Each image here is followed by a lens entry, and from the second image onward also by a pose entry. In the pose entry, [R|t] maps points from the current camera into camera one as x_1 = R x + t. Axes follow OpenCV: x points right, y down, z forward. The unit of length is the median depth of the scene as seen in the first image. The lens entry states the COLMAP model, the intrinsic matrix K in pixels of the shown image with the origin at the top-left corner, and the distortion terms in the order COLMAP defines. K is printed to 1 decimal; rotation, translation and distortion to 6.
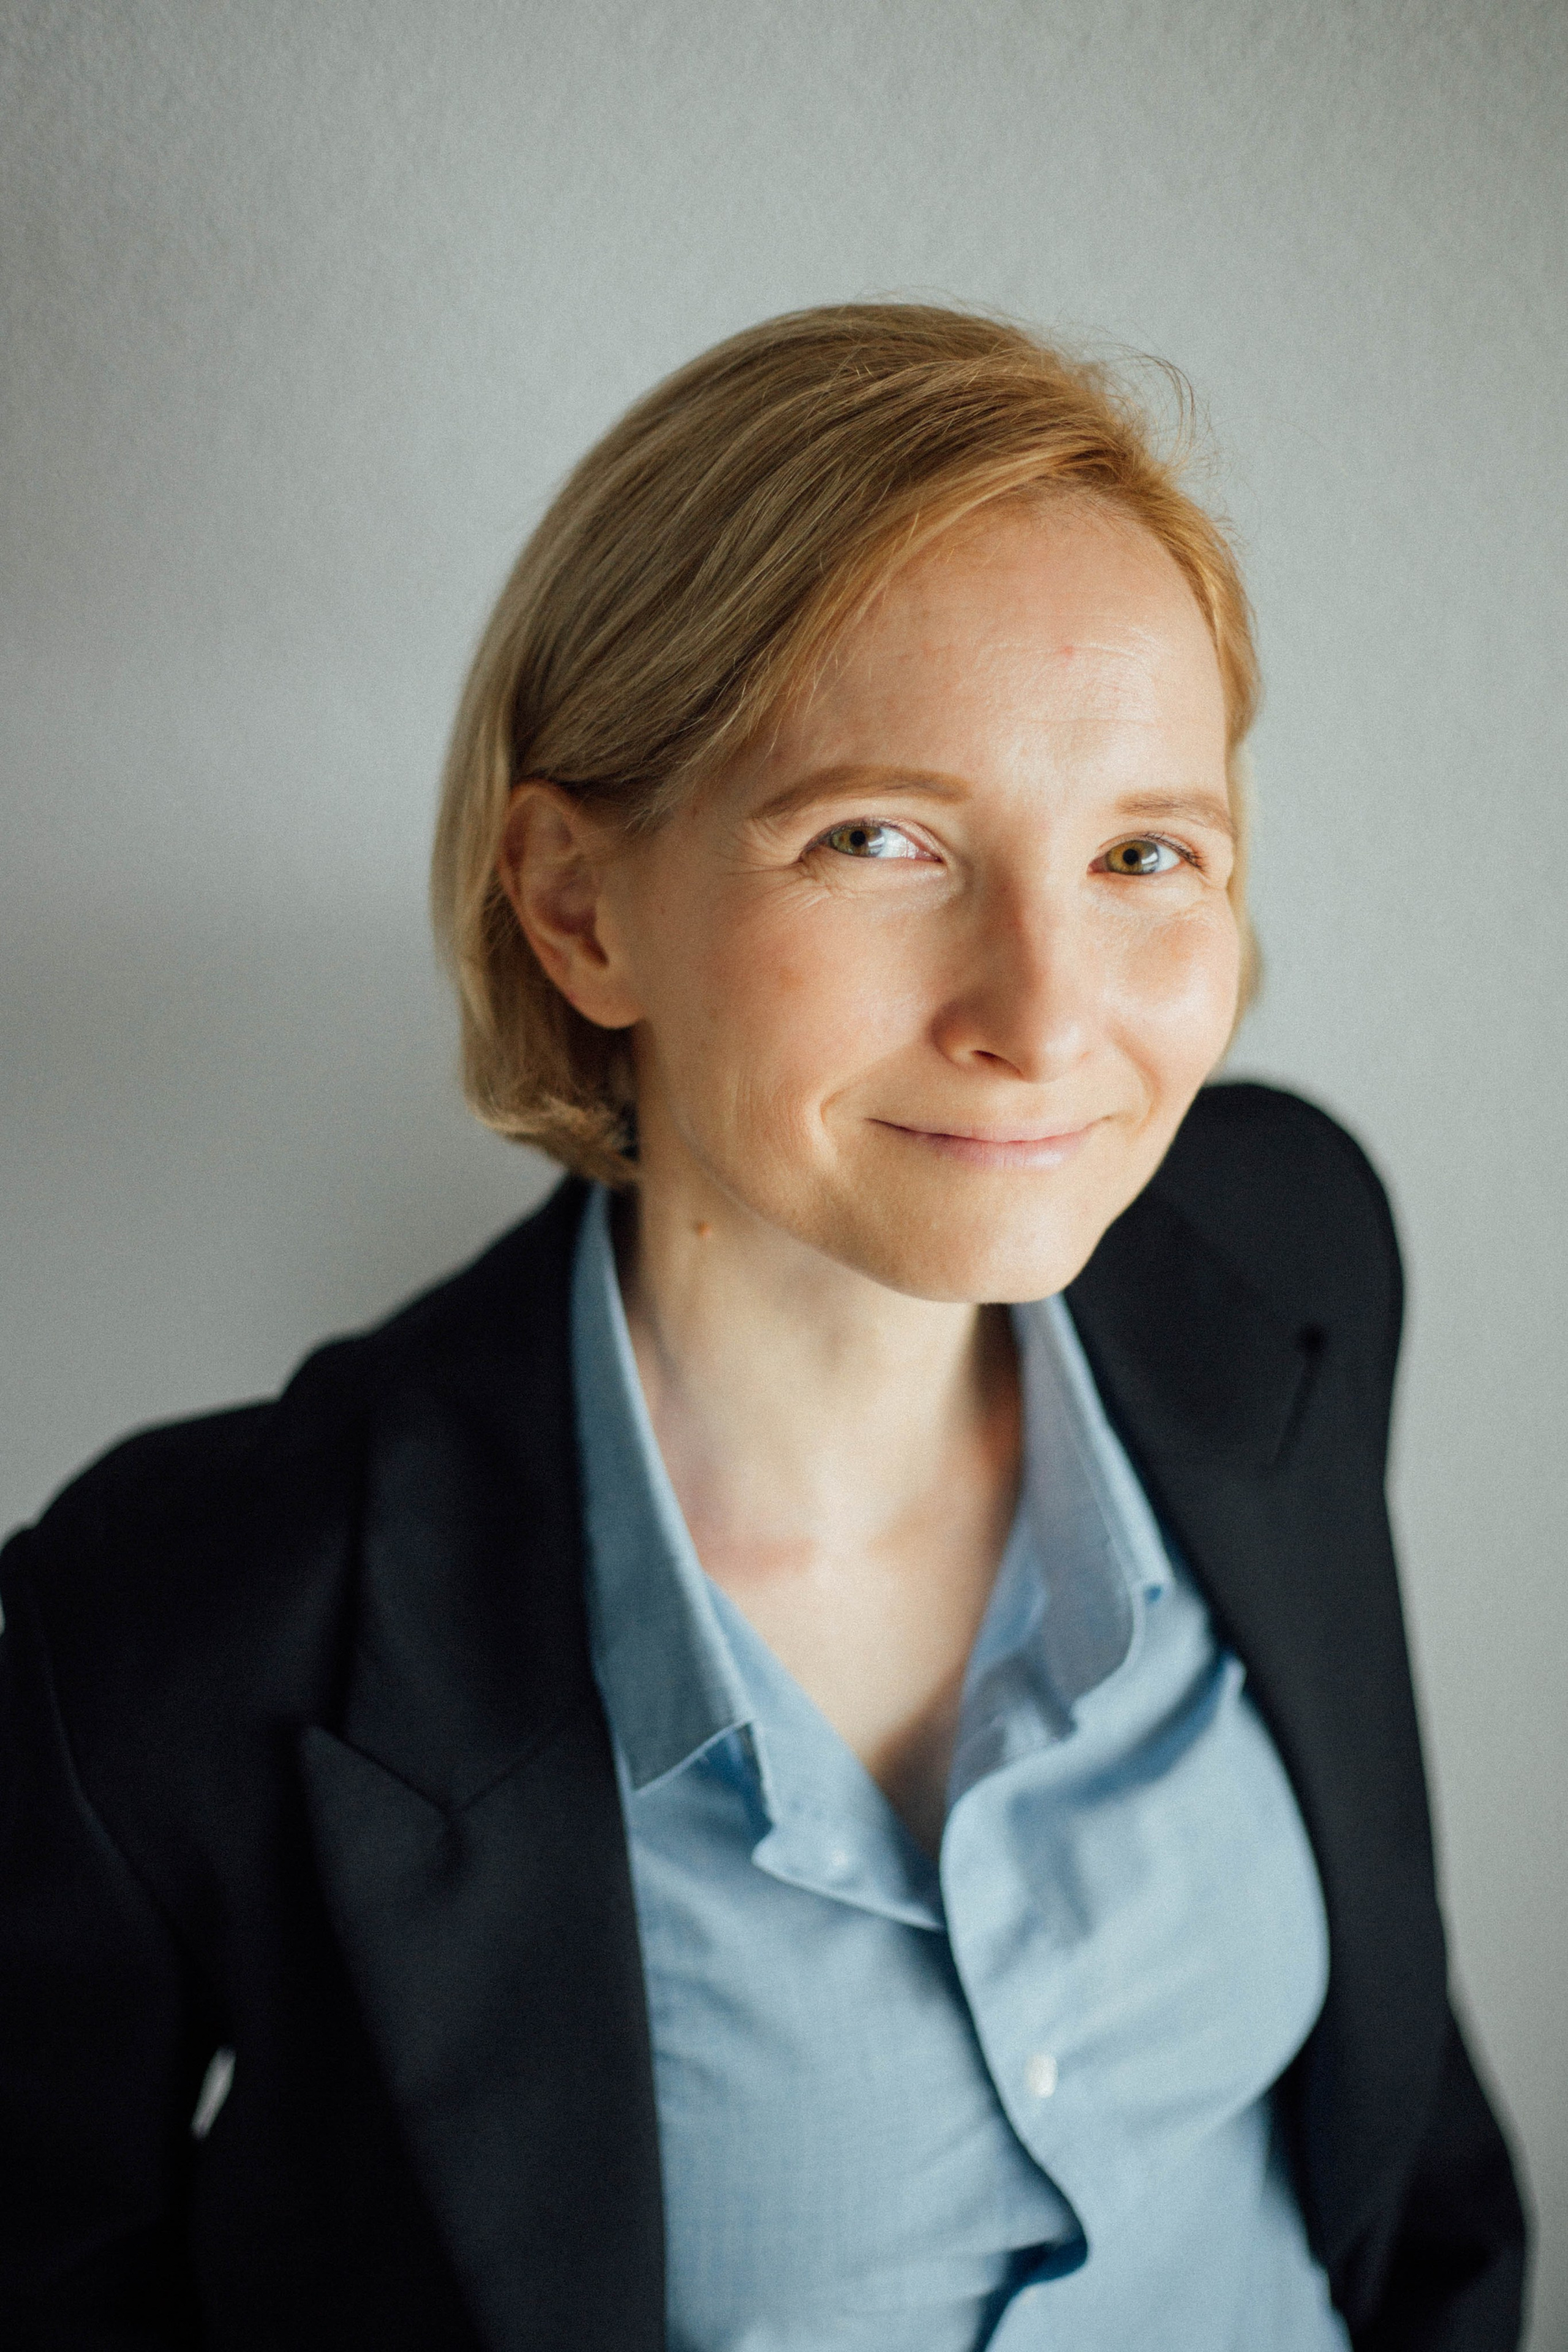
lens RADIAL K [[3341.7, 0, 784.0], [0, 3341.7, 1176.0], [0, 0, 1]] dist [-0.023584, -0.041715]
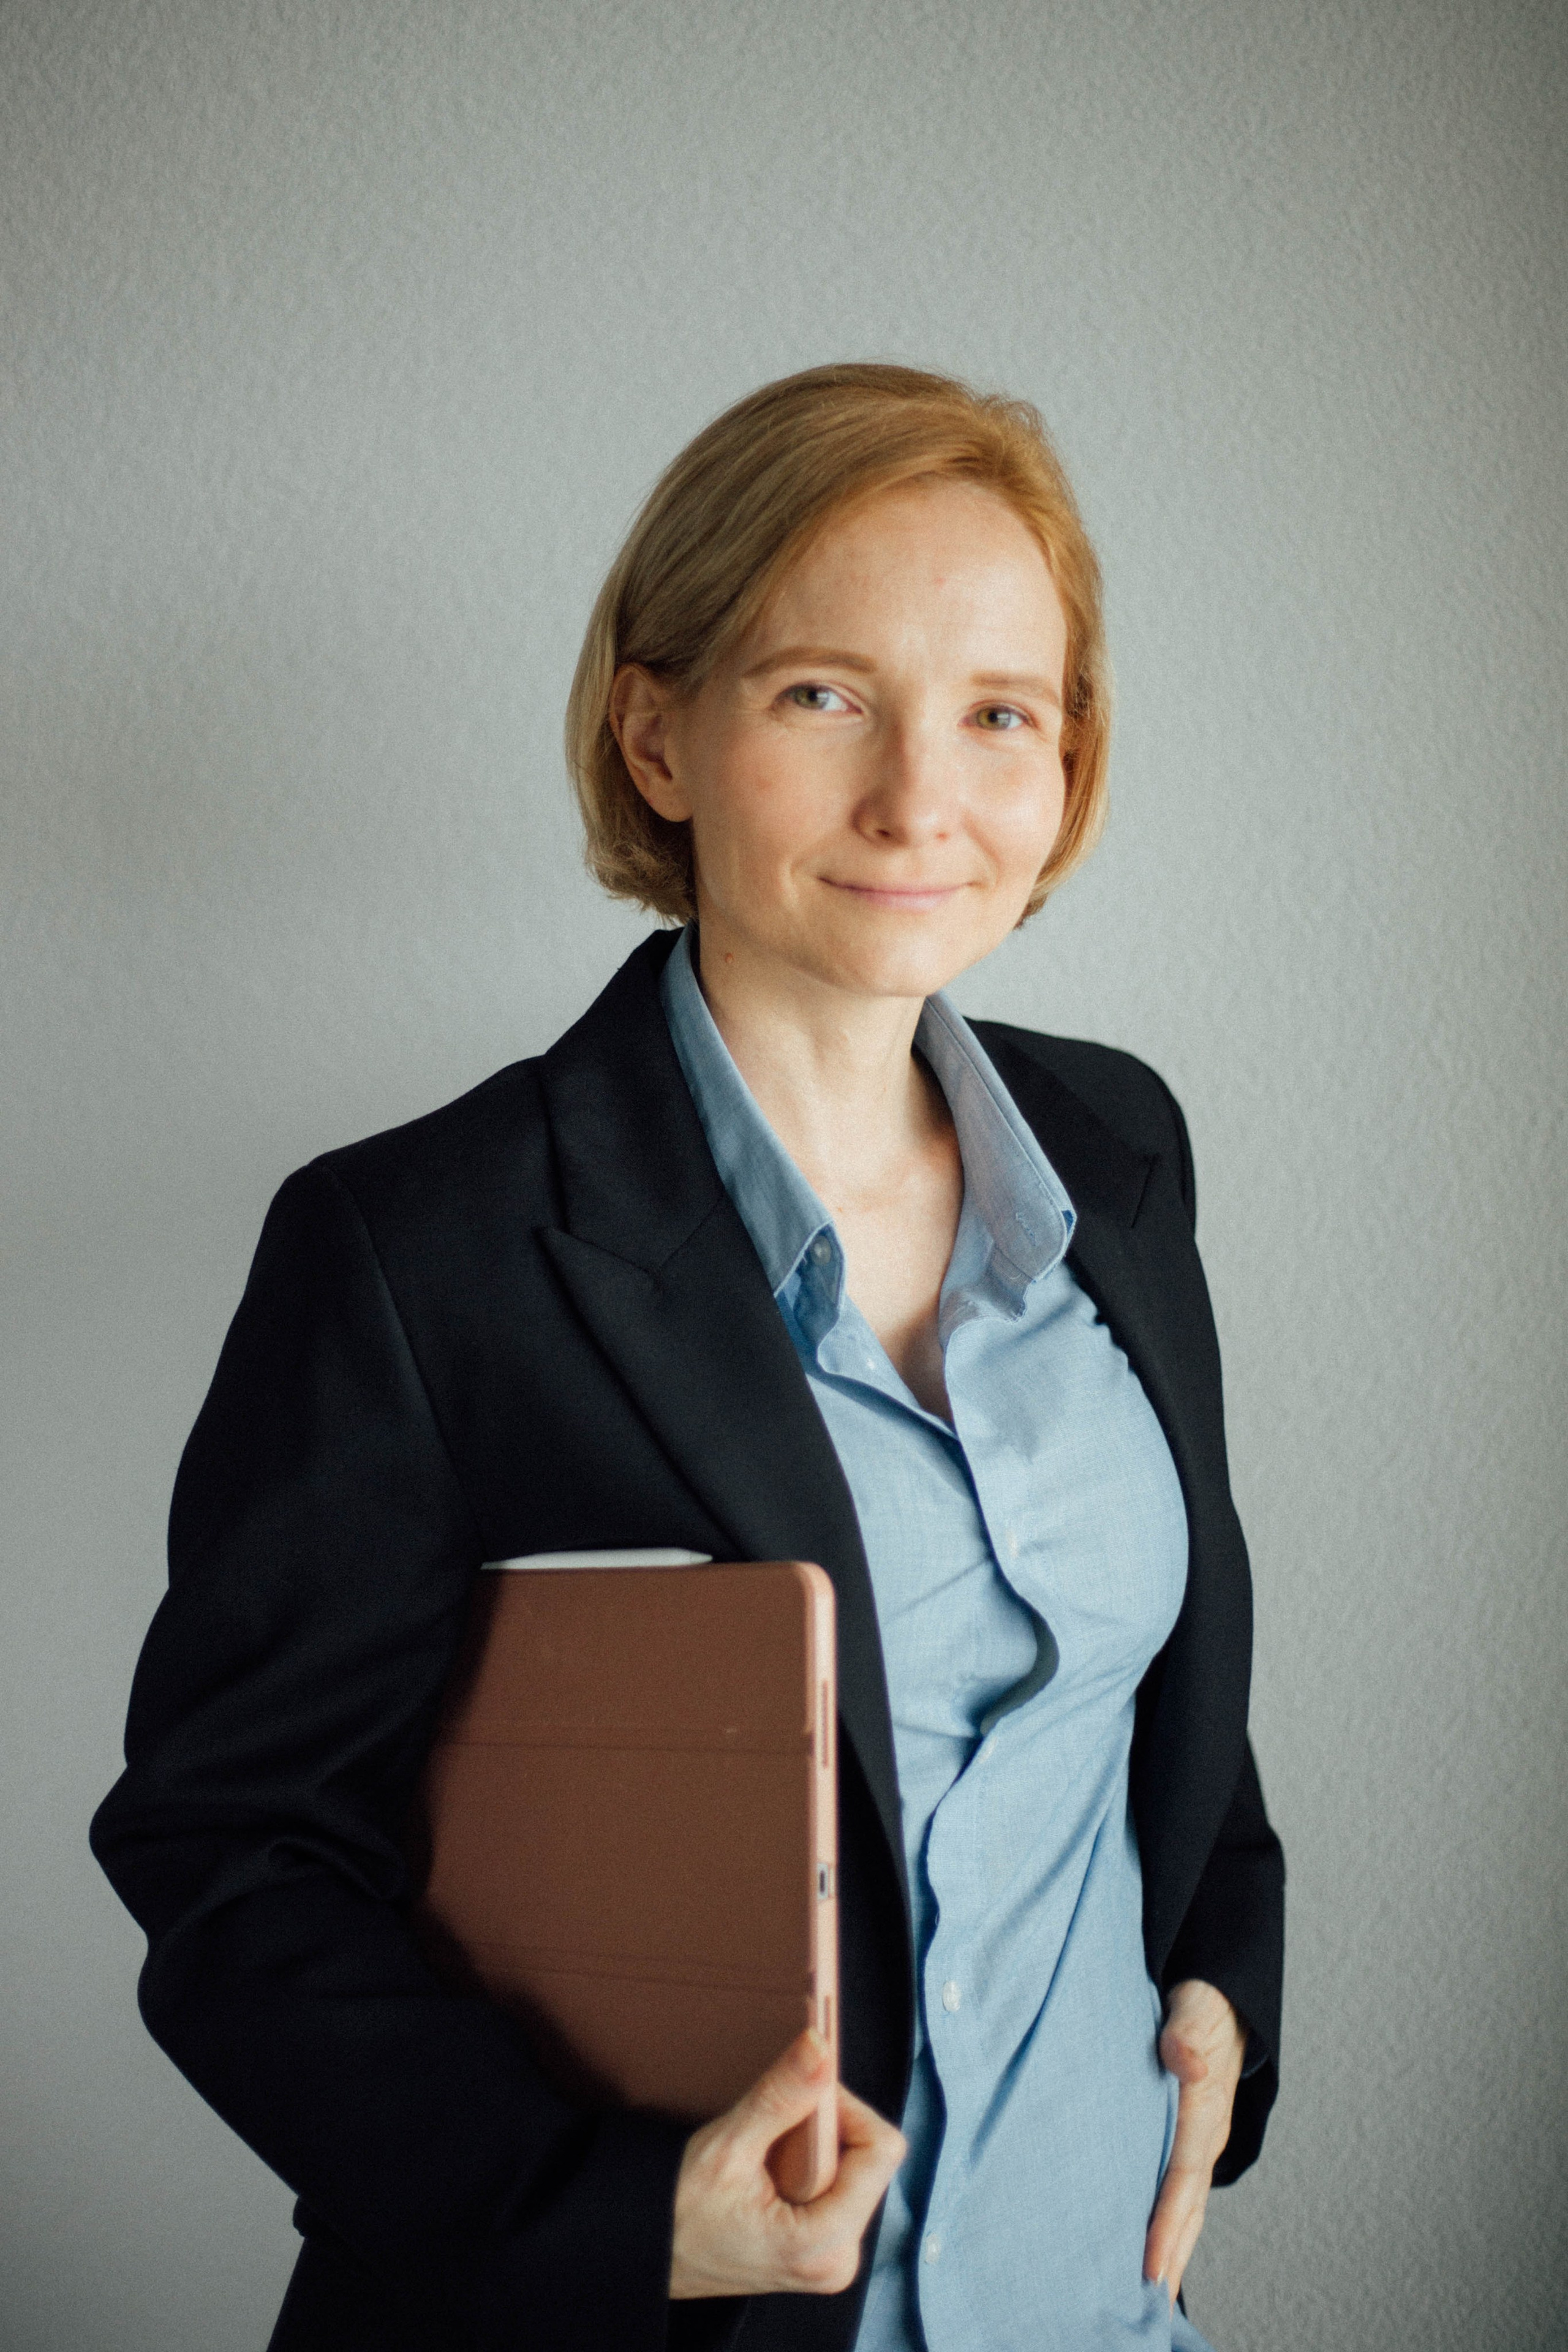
lens RADIAL K [[3341.7, 0, 784.0], [0, 3341.7, 1176.0], [0, 0, 1]] dist [-0.023584, -0.041715]
pose [[0.989444, 0.050876, -0.135690, 0.236415], [-0.053576, 0.998430, -0.016319, 0.154403], [0.134647, 0.023417, 0.990617, -0.576407]]
